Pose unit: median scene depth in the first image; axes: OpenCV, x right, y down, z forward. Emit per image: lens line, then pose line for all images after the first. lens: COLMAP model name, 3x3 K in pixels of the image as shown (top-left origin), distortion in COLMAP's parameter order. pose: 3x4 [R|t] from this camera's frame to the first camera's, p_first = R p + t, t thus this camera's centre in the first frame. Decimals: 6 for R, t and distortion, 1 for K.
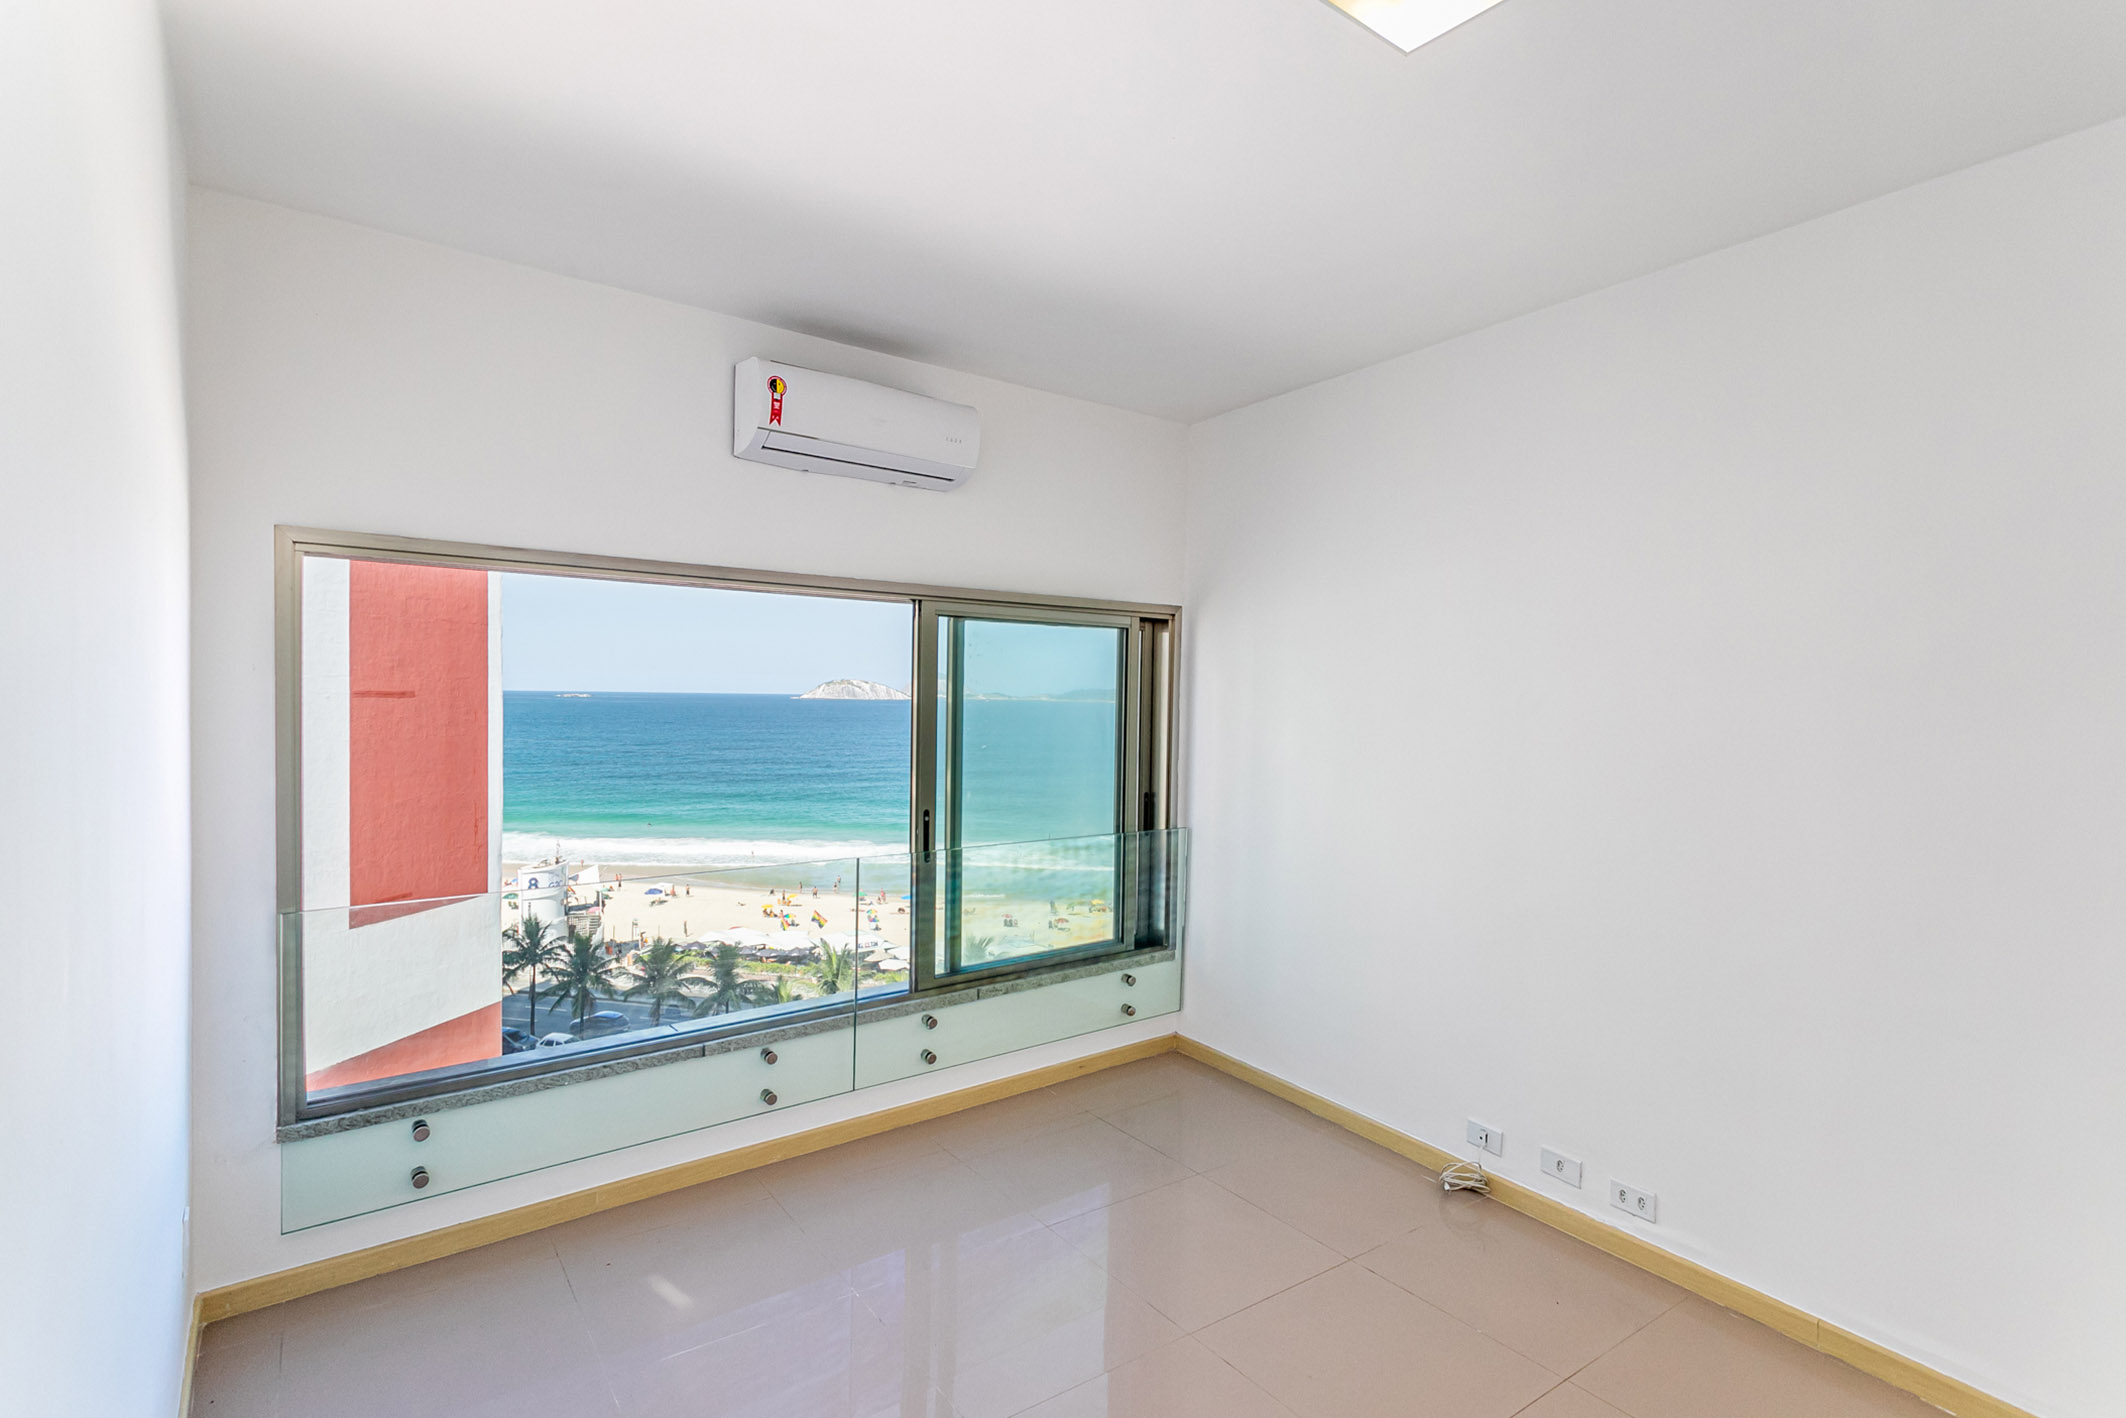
lens RADIAL K [[1021.3, 0, 1034.5], [0, 1021.3, 730.4], [0, 0, 1]] dist [0.002911, -0.000697]
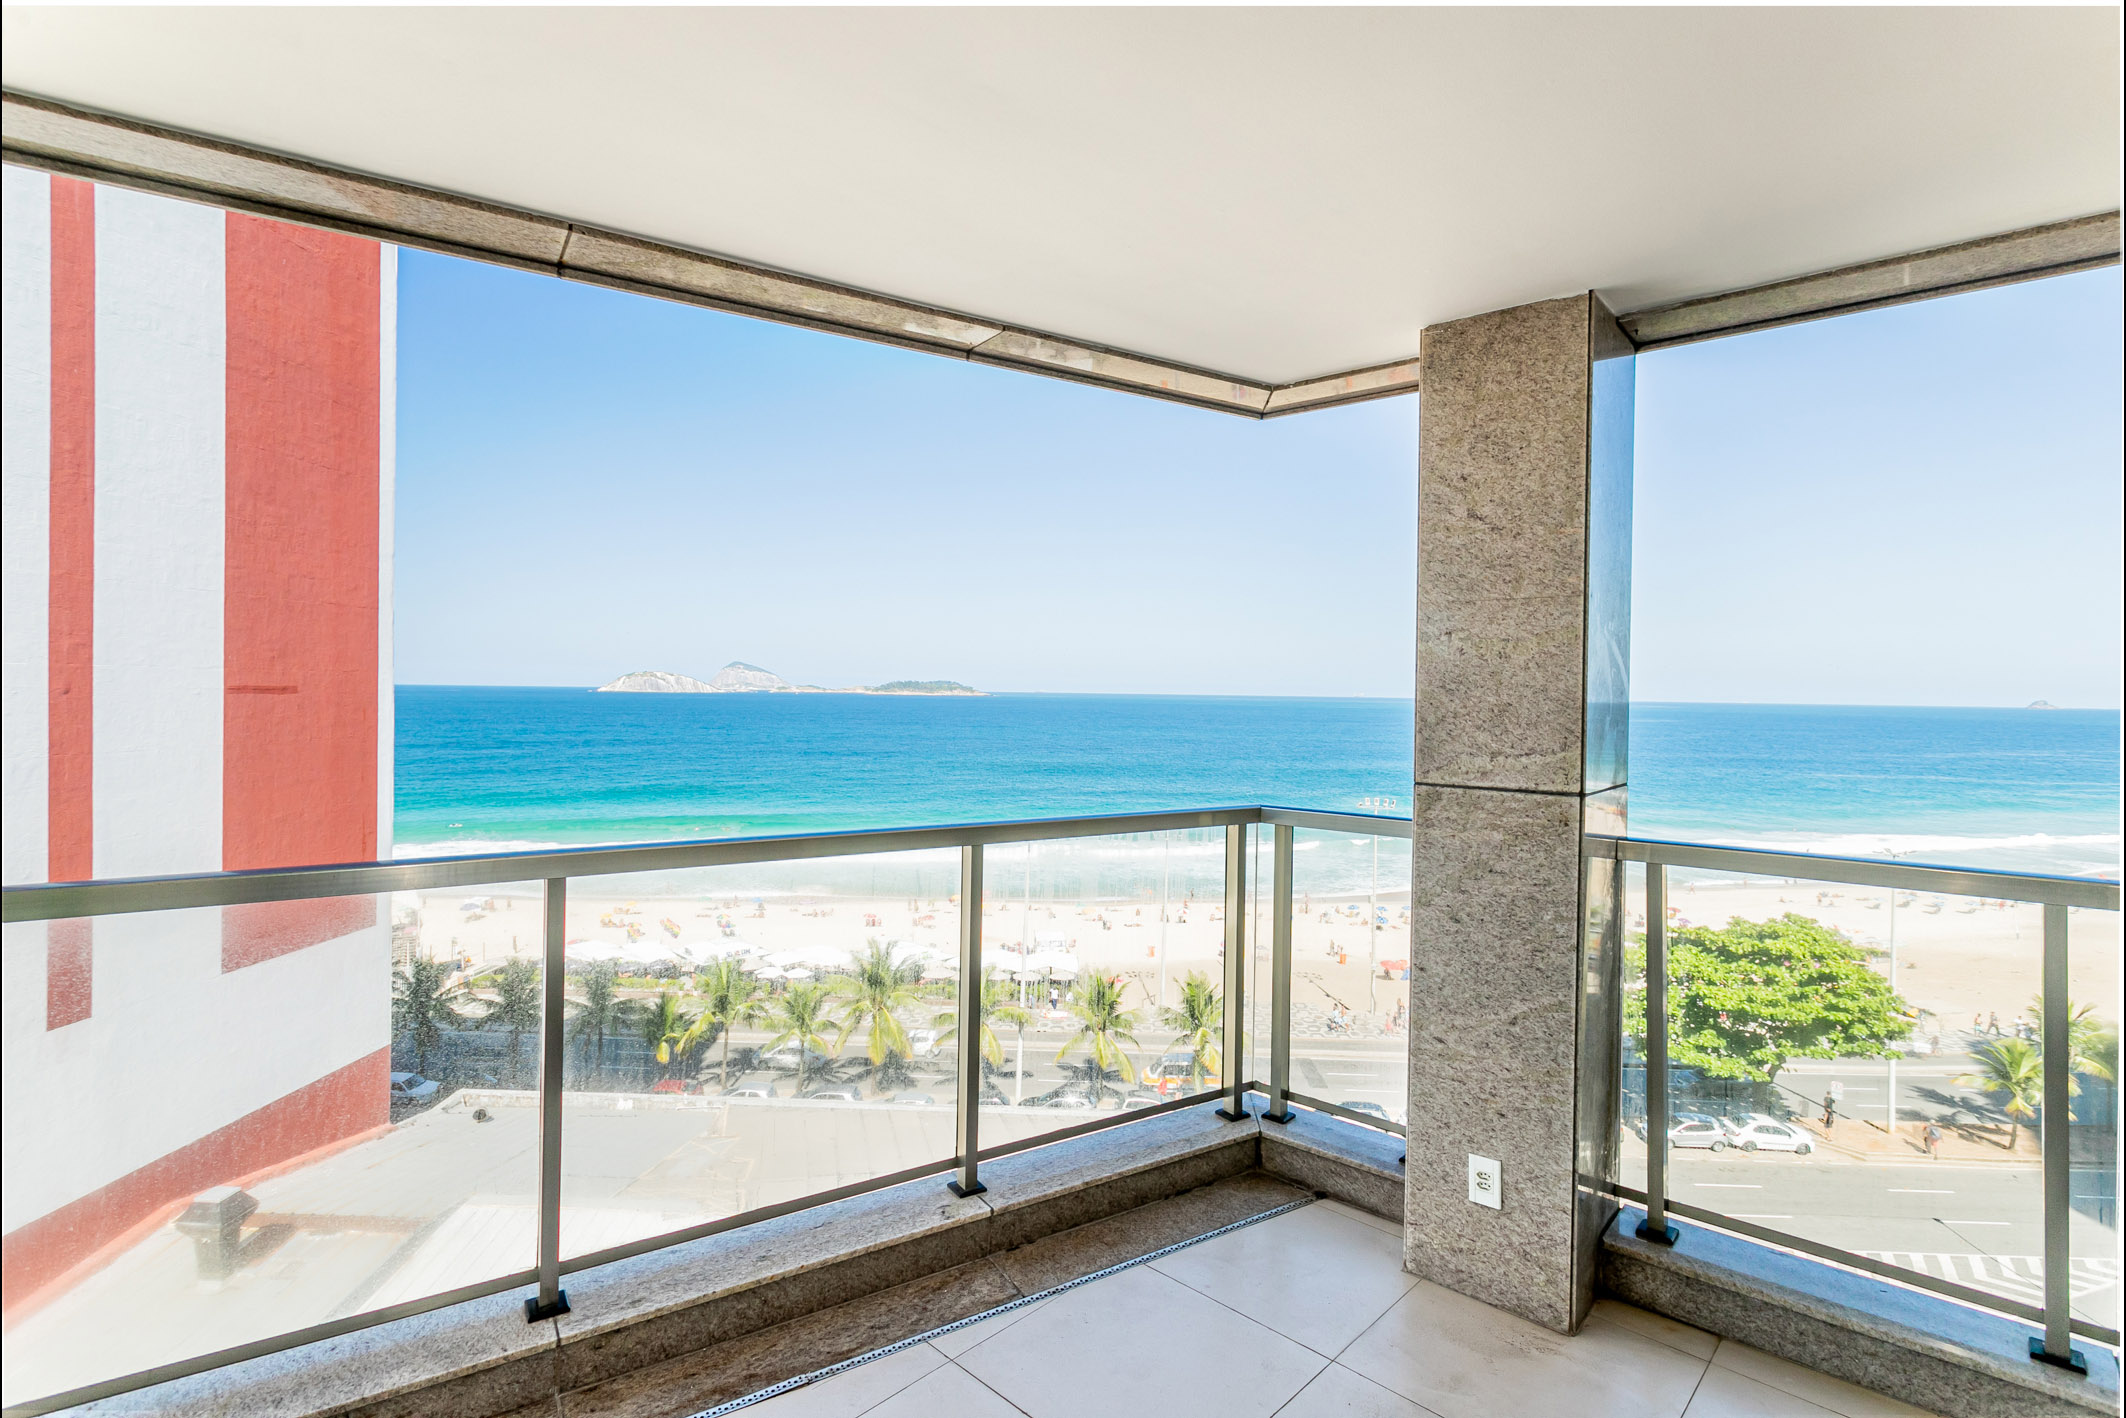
lens RADIAL K [[1021.3, 0, 1045.6], [0, 1021.3, 704.9], [0, 0, 1]] dist [0.002911, -0.000697]
pose [[0.982355, -0.005605, 0.186940, -0.134794], [0.008798, 0.999829, -0.016255, -0.002809], [-0.186817, 0.017613, 0.982237, 0.040957]]
